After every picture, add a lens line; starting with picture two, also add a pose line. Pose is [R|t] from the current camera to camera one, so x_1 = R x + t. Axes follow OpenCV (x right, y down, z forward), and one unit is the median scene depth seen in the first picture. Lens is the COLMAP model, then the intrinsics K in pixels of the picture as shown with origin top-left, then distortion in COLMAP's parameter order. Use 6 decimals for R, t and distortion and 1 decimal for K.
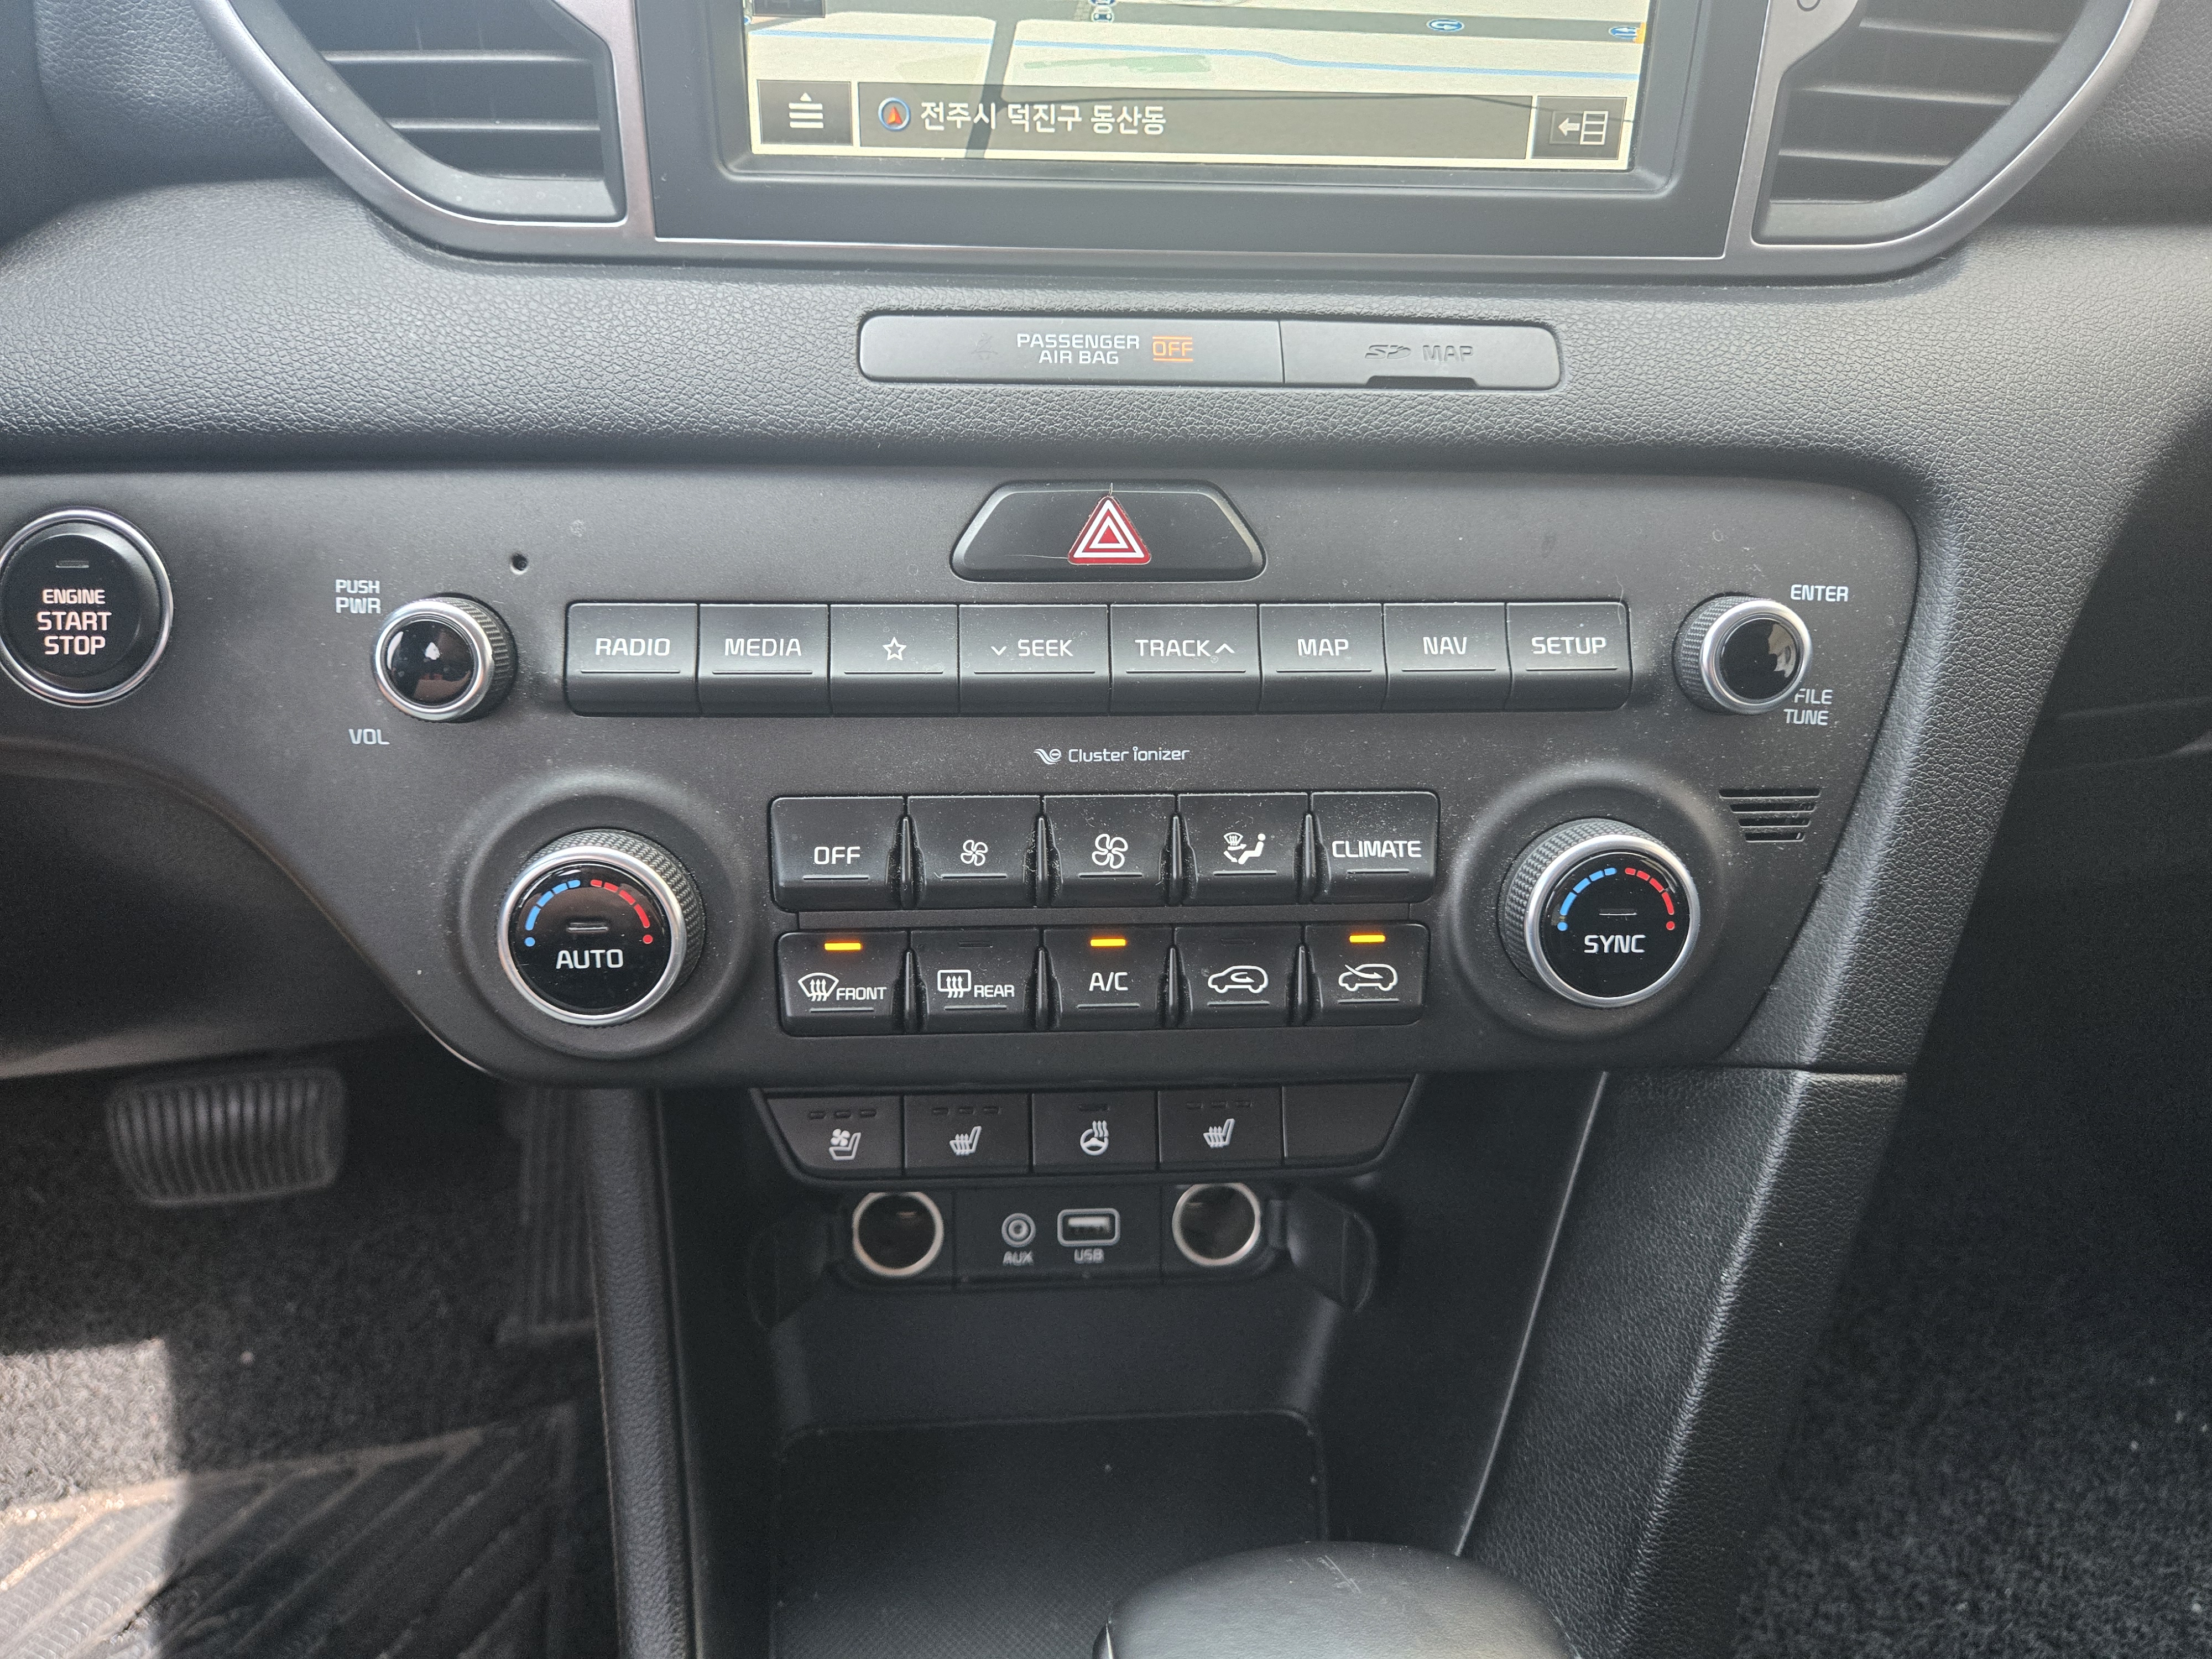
lens RADIAL K [[1498.8, 0, 1105.1], [0, 1498.8, 829.9], [0, 0, 1]] dist [0.048061, -0.032703]
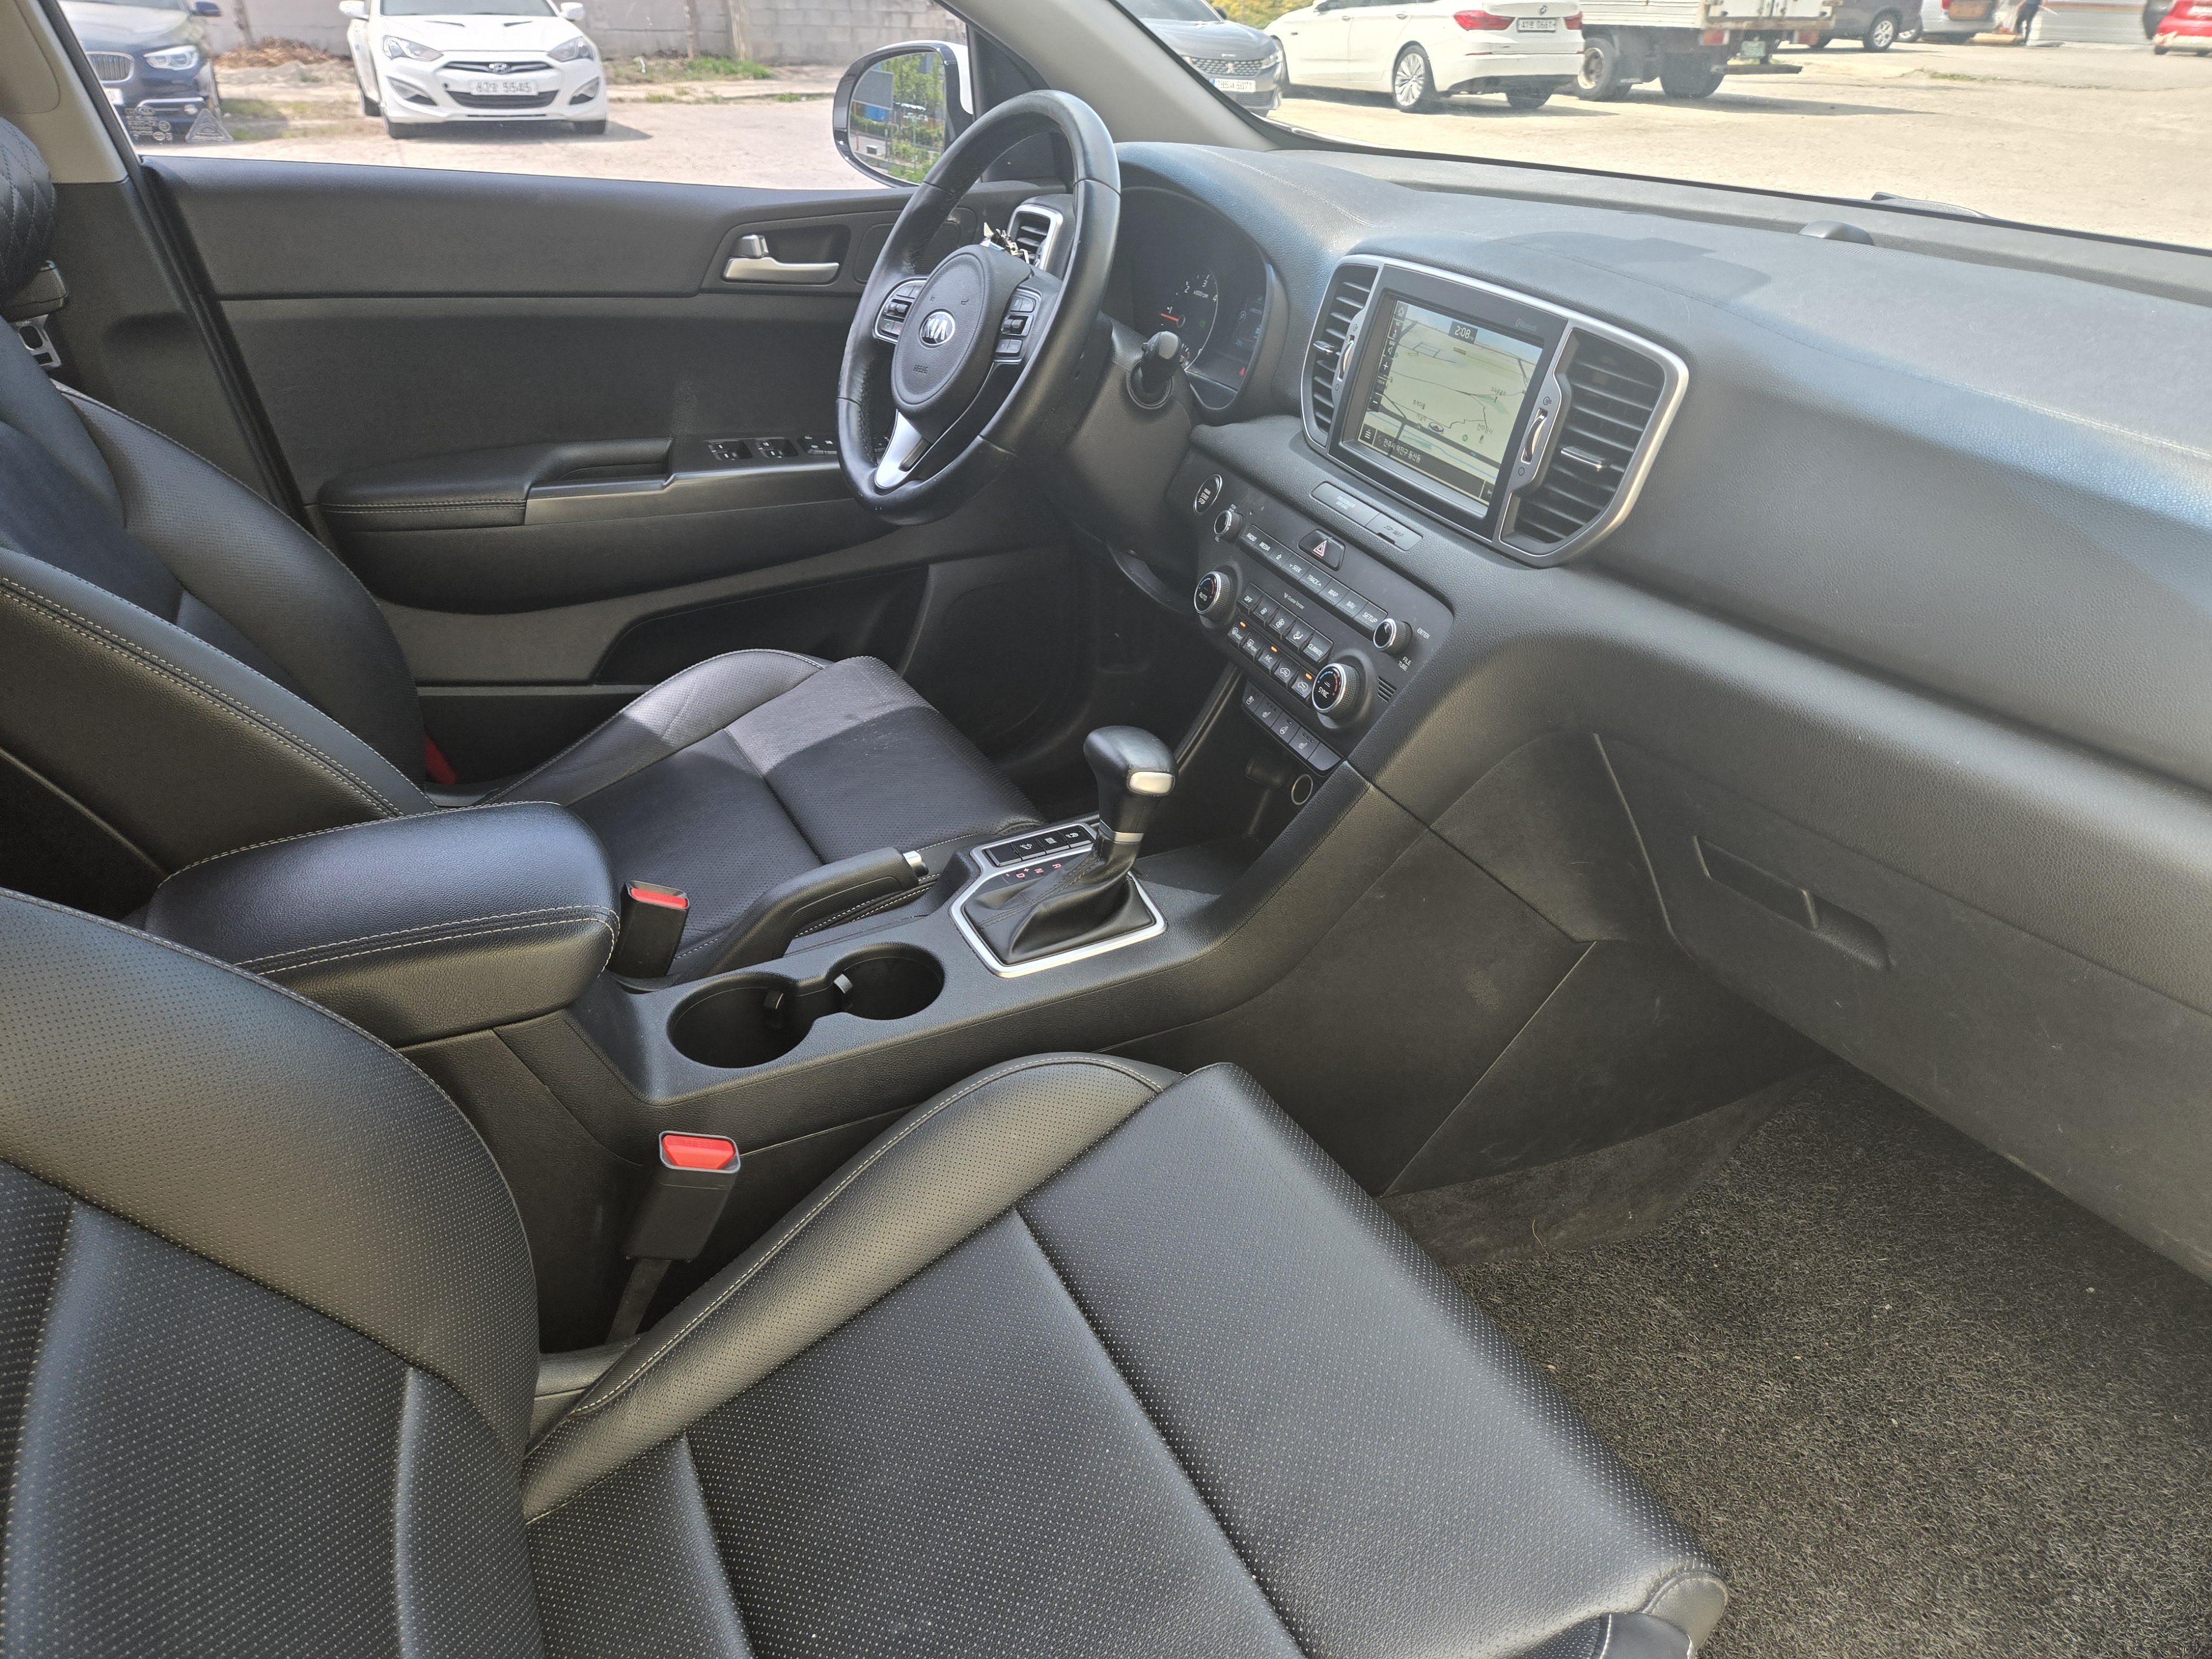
lens RADIAL K [[1498.8, 0, 1105.4], [0, 1498.8, 829.0], [0, 0, 1]] dist [0.048061, -0.032703]
pose [[0.314134, 0.441021, -0.840726, 3.151561], [-0.523165, 0.819379, 0.234344, -0.208927], [0.792224, 0.366223, 0.488121, -0.965175]]
